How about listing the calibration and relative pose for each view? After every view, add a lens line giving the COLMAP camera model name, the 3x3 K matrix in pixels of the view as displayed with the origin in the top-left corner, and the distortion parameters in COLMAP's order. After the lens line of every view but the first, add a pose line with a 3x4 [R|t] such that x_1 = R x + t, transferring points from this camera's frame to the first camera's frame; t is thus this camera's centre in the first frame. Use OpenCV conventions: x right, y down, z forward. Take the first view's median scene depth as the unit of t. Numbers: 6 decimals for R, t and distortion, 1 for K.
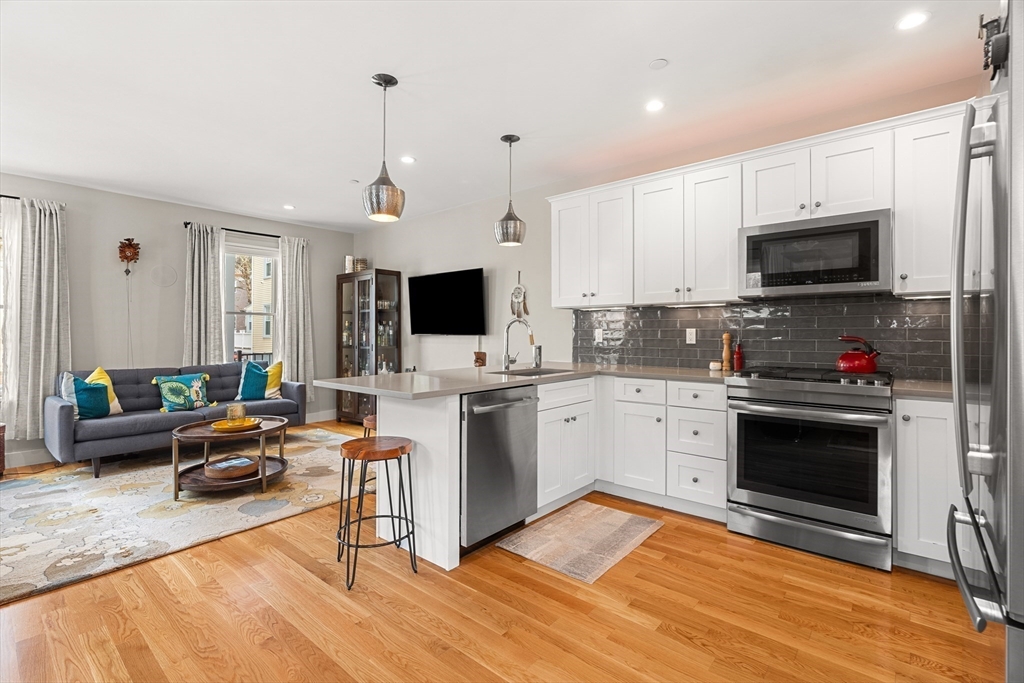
lens RADIAL K [[467.3, 0, 504.9], [0, 467.3, 328.1], [0, 0, 1]] dist [-0.009183, 0.003821]
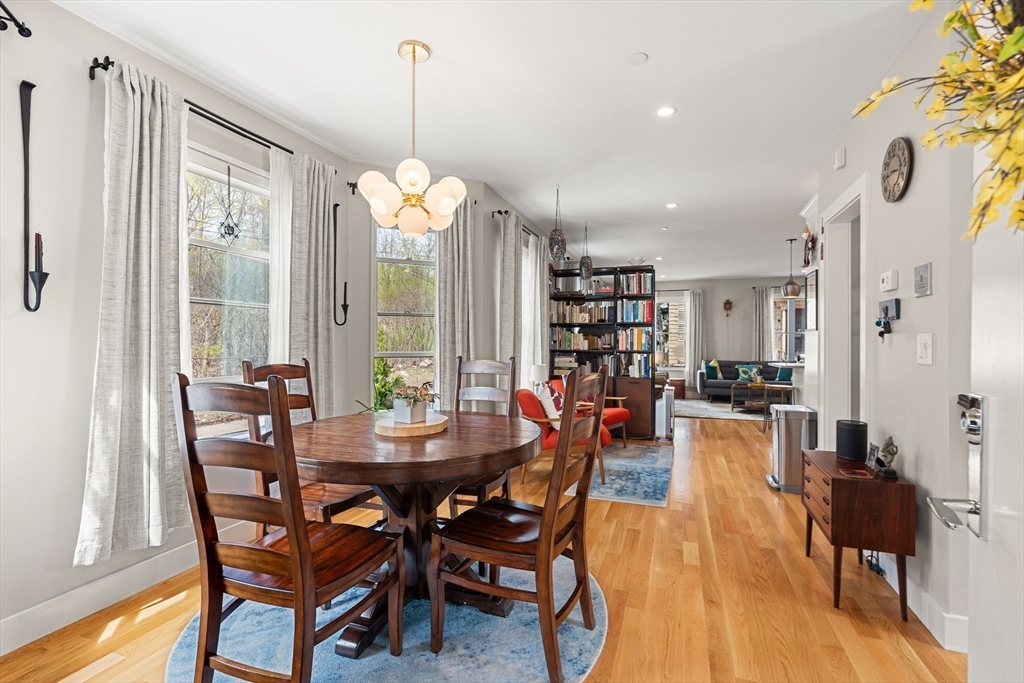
lens RADIAL K [[467.3, 0, 512.6], [0, 467.3, 342.1], [0, 0, 1]] dist [-0.009183, 0.003821]
pose [[0.360437, 0.001283, -0.932783, 0.922989], [0.001610, 0.999997, 0.001998, -0.004518], [0.932782, -0.002222, 0.360434, -0.767222]]
